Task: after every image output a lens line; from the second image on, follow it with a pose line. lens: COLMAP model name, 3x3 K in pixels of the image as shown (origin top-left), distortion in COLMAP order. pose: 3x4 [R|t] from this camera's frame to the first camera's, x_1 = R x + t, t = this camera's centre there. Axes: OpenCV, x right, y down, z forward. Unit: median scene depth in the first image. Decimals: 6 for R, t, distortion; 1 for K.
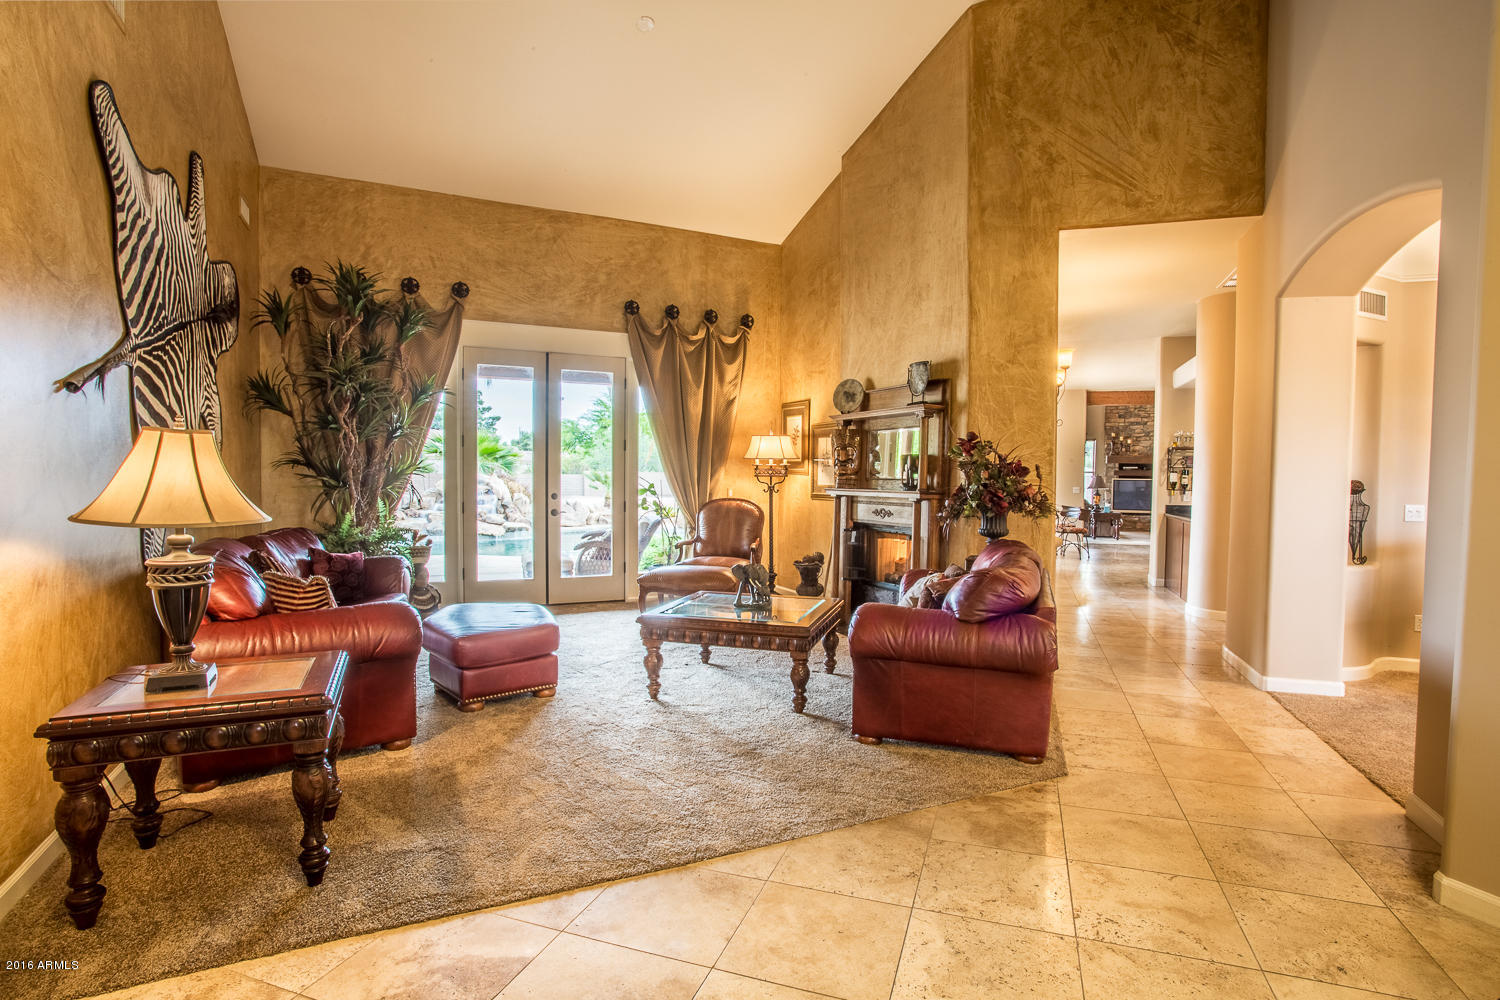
lens RADIAL K [[755.1, 0, 745.0], [0, 755.1, 506.8], [0, 0, 1]] dist [-0.073532, 0.035624]
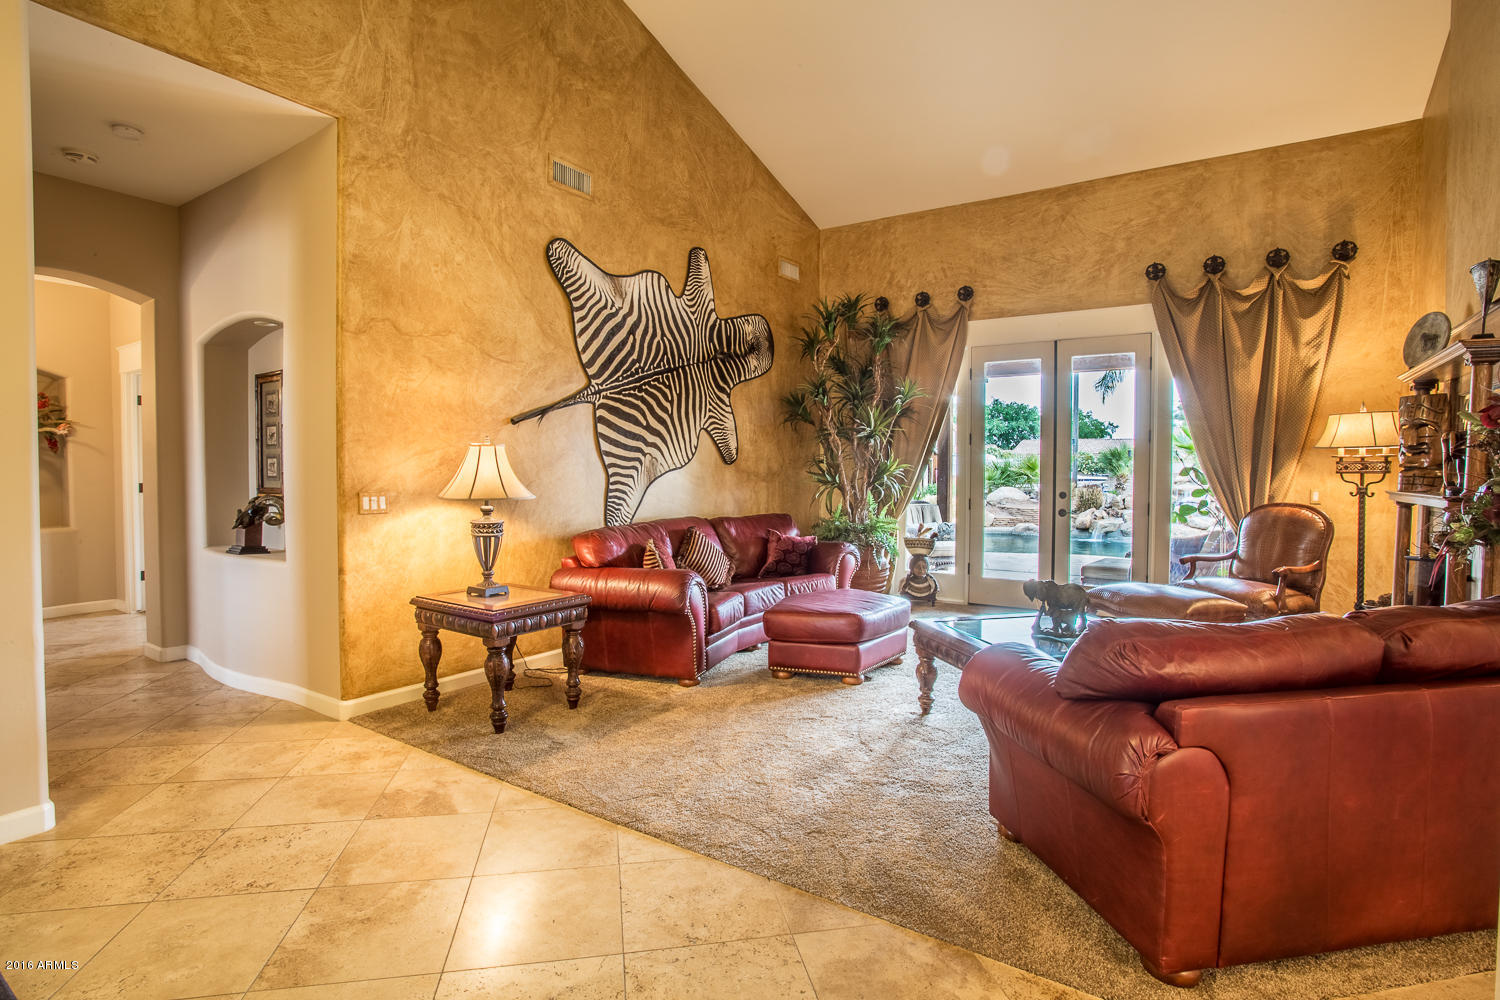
lens RADIAL K [[745.8, 0, 745.1], [0, 745.8, 493.0], [0, 0, 1]] dist [-0.071015, 0.035445]
pose [[0.509551, 0.018683, -0.860238, 0.339845], [-0.034216, 0.999413, 0.001438, -0.004982], [0.859760, 0.028702, 0.509892, 0.214289]]
